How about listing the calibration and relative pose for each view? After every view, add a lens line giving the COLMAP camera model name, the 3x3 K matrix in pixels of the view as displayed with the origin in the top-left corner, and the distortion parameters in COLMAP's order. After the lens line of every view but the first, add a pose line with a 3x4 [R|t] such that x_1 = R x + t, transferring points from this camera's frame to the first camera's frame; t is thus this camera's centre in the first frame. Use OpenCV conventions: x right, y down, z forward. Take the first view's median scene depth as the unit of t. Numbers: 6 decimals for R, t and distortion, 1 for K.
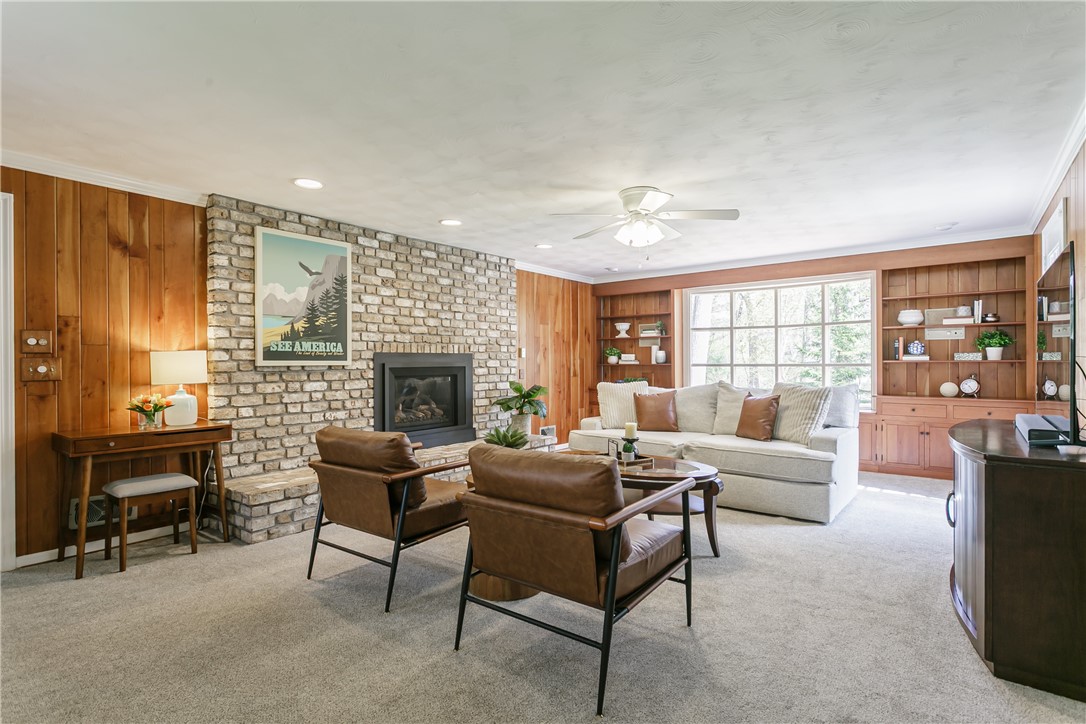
lens RADIAL K [[540.3, 0, 546.2], [0, 540.3, 359.4], [0, 0, 1]] dist [-0.012059, 0.002234]
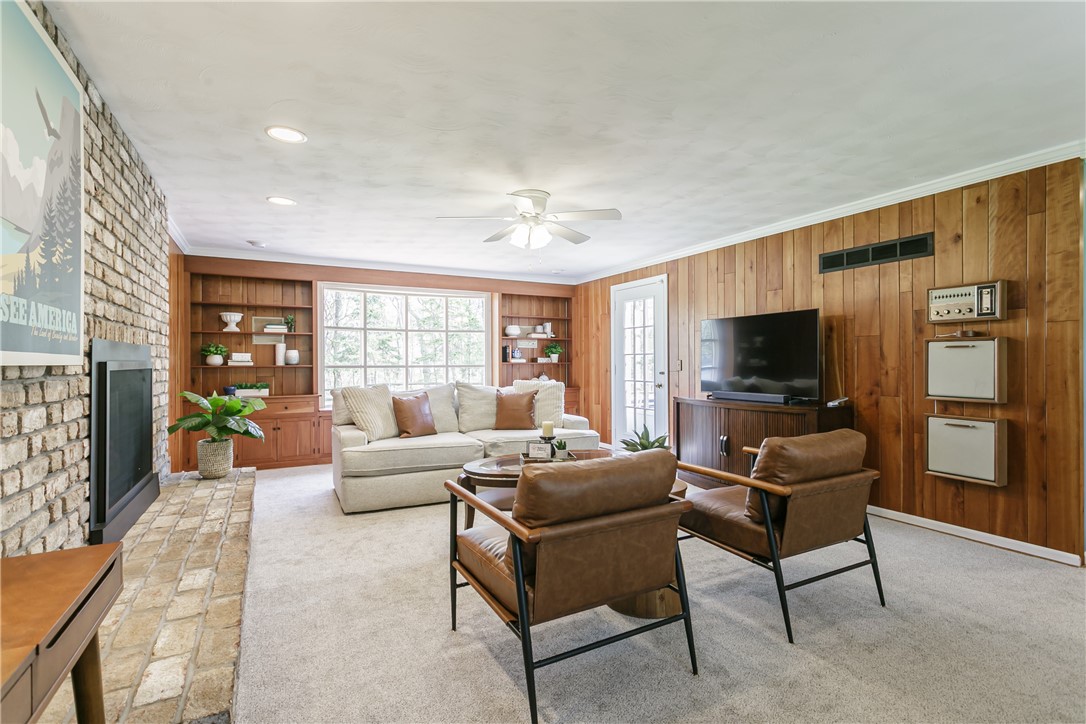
lens RADIAL K [[518.2, 0, 545.5], [0, 518.2, 361.7], [0, 0, 1]] dist [-0.002488, 0.002331]
pose [[0.396462, 0.006850, 0.918026, -0.387478], [-0.004807, 0.999974, -0.005386, 0.005089], [-0.918039, -0.002277, 0.396485, 0.317561]]
